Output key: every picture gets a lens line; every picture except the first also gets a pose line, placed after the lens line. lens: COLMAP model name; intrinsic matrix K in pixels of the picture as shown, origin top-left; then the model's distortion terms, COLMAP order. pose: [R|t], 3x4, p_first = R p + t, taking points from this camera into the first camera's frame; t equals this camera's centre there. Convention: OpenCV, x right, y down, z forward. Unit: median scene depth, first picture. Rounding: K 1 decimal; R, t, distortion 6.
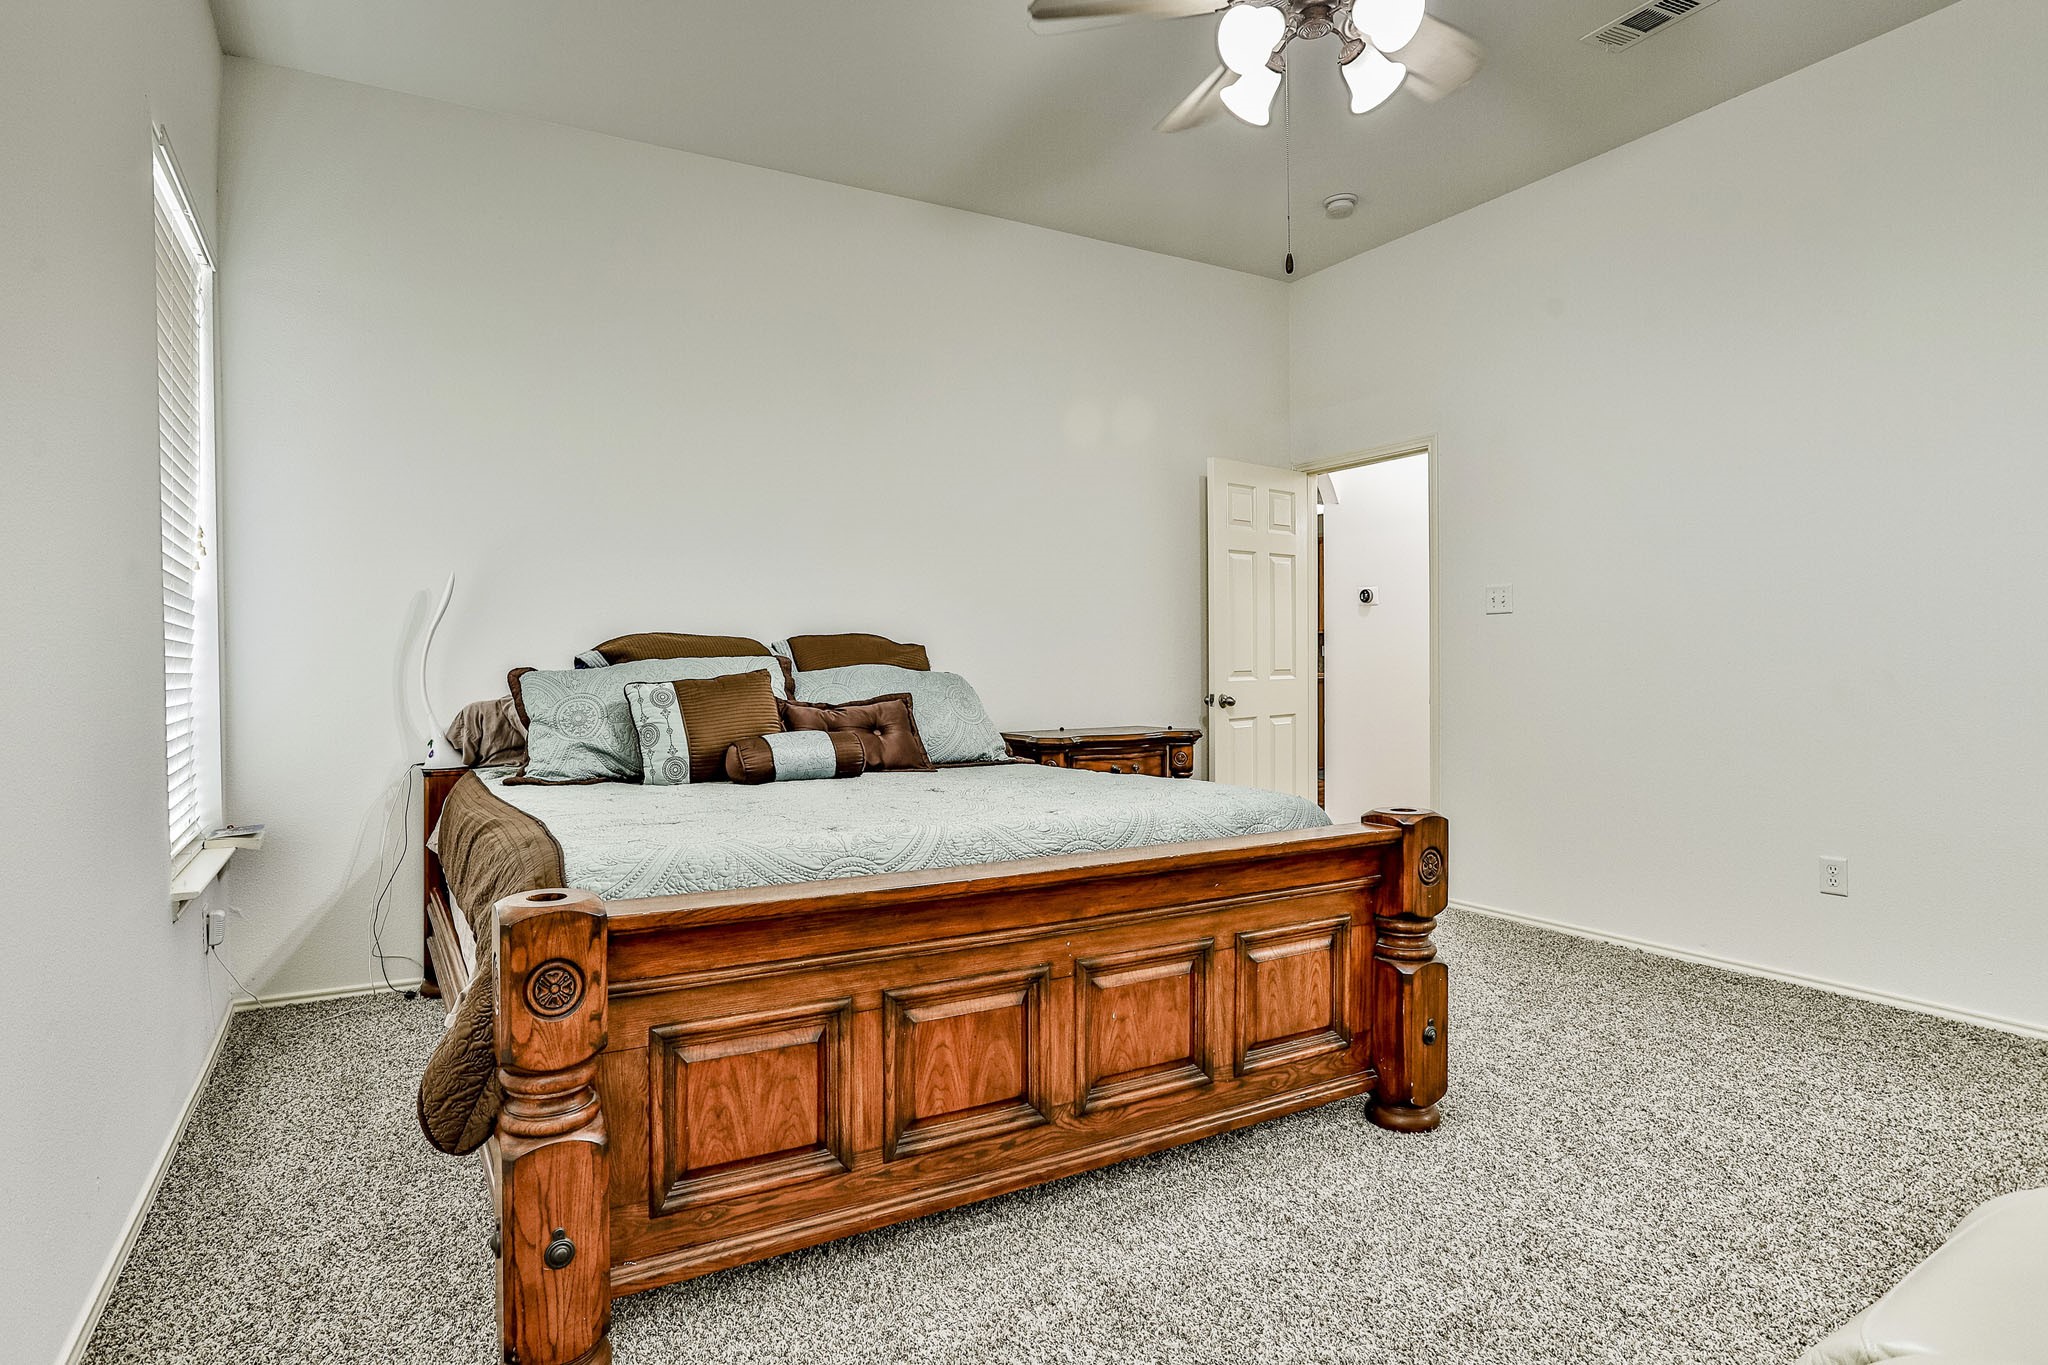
lens RADIAL K [[1061.9, 0, 998.2], [0, 1061.9, 680.0], [0, 0, 1]] dist [-0.040460, 0.024184]
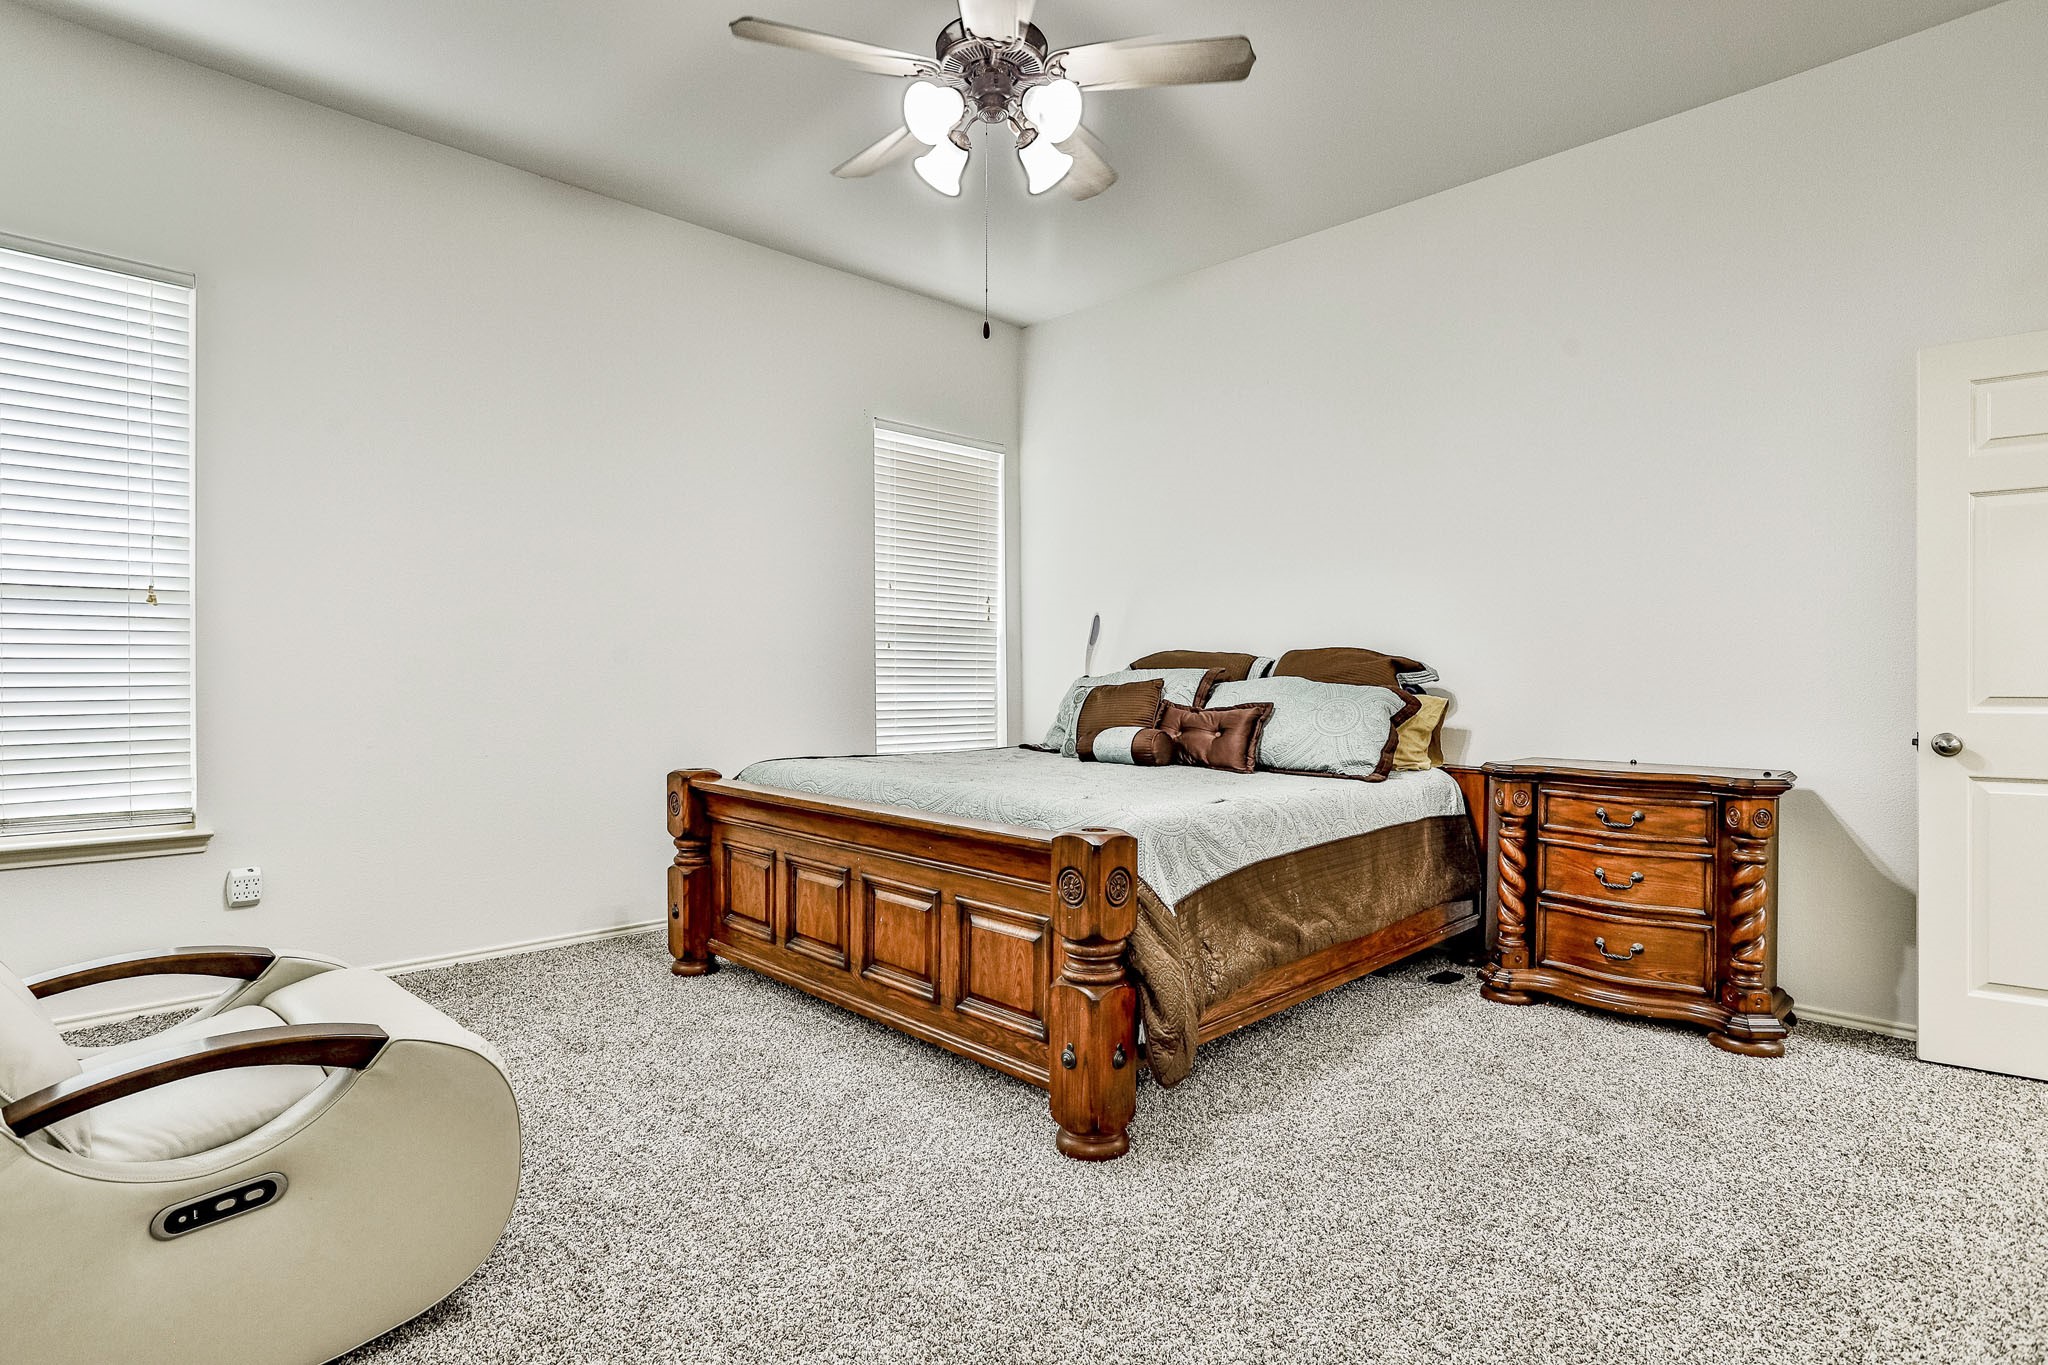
lens RADIAL K [[1061.9, 0, 998.2], [0, 1061.9, 680.0], [0, 0, 1]] dist [-0.040460, 0.024184]
pose [[0.259673, 0.018716, -0.965515, 1.490648], [-0.021713, 0.999673, 0.013538, -0.031931], [0.965452, 0.017449, 0.259995, 0.746001]]
